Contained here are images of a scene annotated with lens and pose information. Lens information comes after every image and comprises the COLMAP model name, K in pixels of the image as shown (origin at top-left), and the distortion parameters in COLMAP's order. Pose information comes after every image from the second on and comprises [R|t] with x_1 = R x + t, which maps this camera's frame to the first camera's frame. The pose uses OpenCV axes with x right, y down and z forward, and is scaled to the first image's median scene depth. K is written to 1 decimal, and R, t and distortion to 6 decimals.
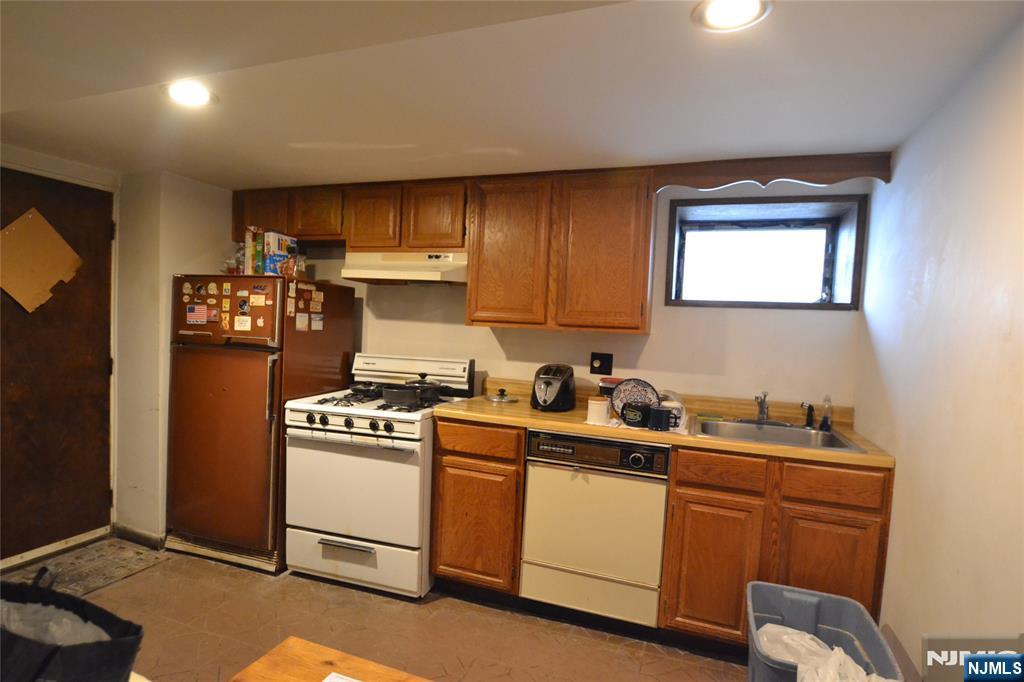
lens RADIAL K [[573.5, 0, 507.3], [0, 573.5, 355.6], [0, 0, 1]] dist [-0.013561, -0.000117]
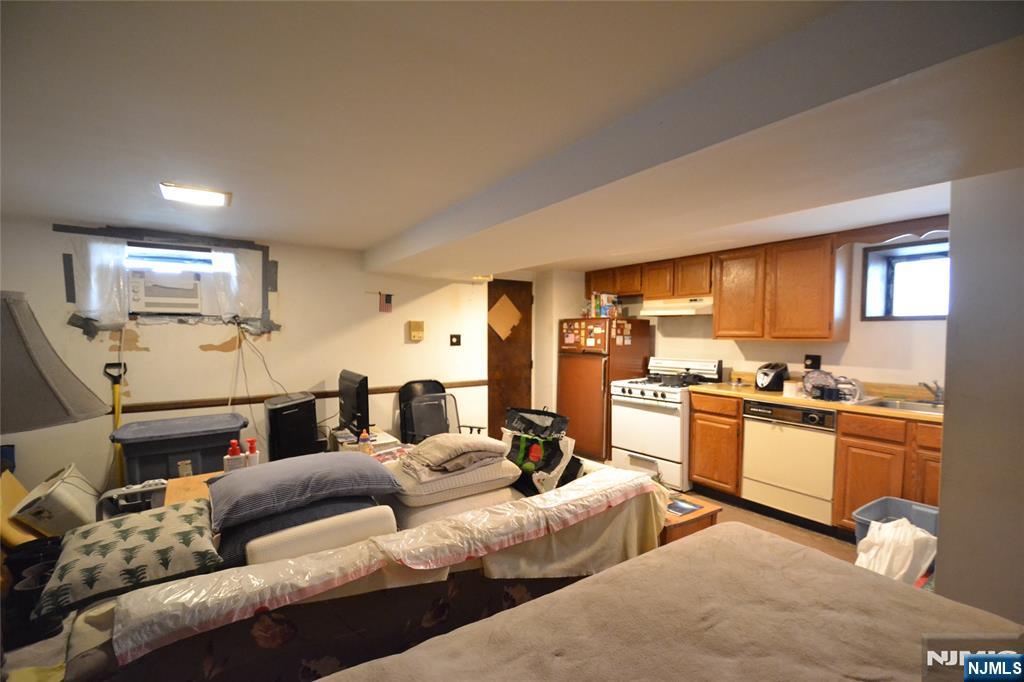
lens RADIAL K [[459.1, 0, 511.6], [0, 459.1, 354.3], [0, 0, 1]] dist [0.017078, -0.017580]
pose [[0.824444, -0.014242, -0.565765, 0.214989], [0.001588, 0.999738, -0.022852, 0.021843], [0.565942, 0.017942, 0.824250, -0.472816]]
